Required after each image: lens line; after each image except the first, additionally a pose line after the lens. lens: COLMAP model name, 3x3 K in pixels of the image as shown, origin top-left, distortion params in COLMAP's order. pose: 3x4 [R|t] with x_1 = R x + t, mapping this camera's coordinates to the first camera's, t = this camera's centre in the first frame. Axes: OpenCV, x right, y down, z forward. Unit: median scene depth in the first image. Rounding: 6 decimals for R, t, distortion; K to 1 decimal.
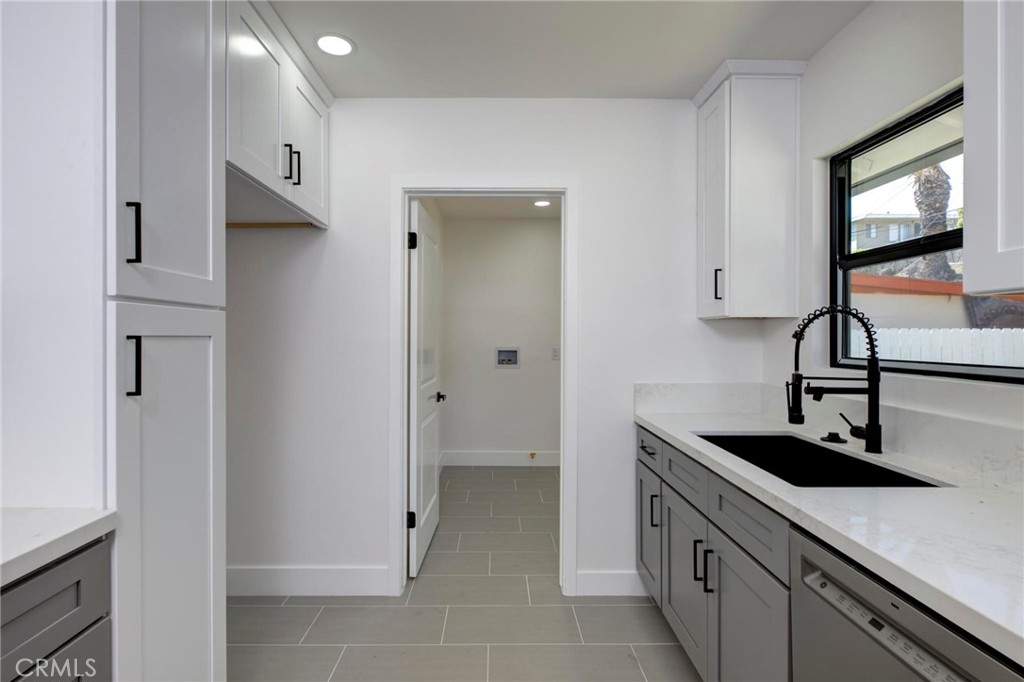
lens RADIAL K [[513.2, 0, 512.5], [0, 513.2, 333.5], [0, 0, 1]] dist [0.002036, -0.000192]
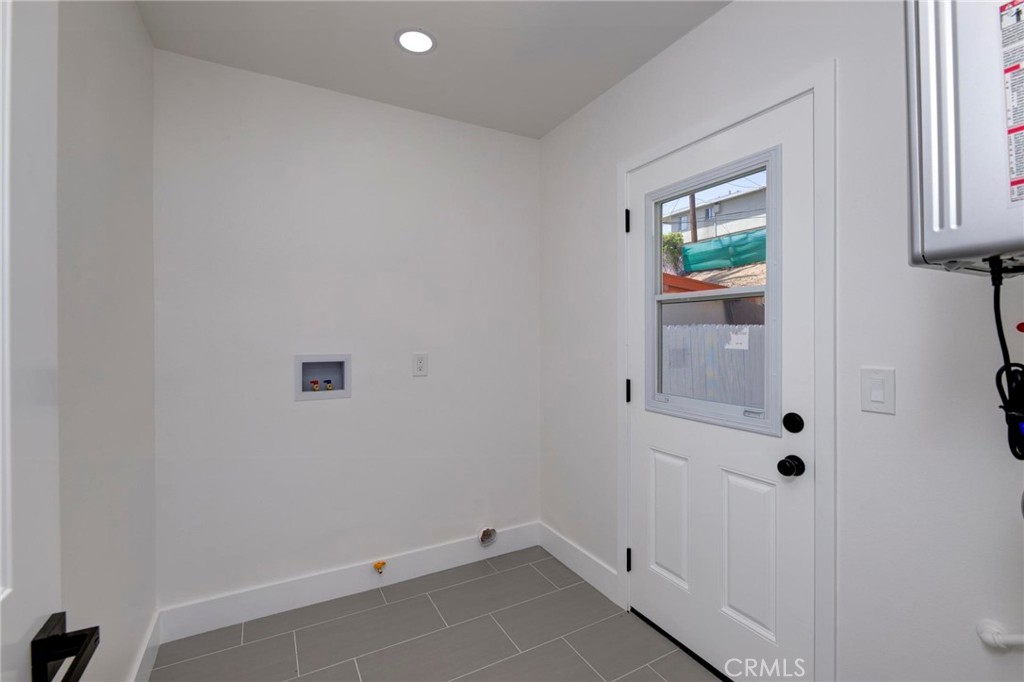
lens RADIAL K [[452.0, 0, 508.5], [0, 452.0, 335.4], [0, 0, 1]] dist [0.003462, 0.000353]
pose [[0.891043, -0.008344, 0.453842, -0.047849], [0.005386, 0.999955, 0.007810, 0.005142], [-0.453886, -0.004515, 0.891048, 0.537354]]
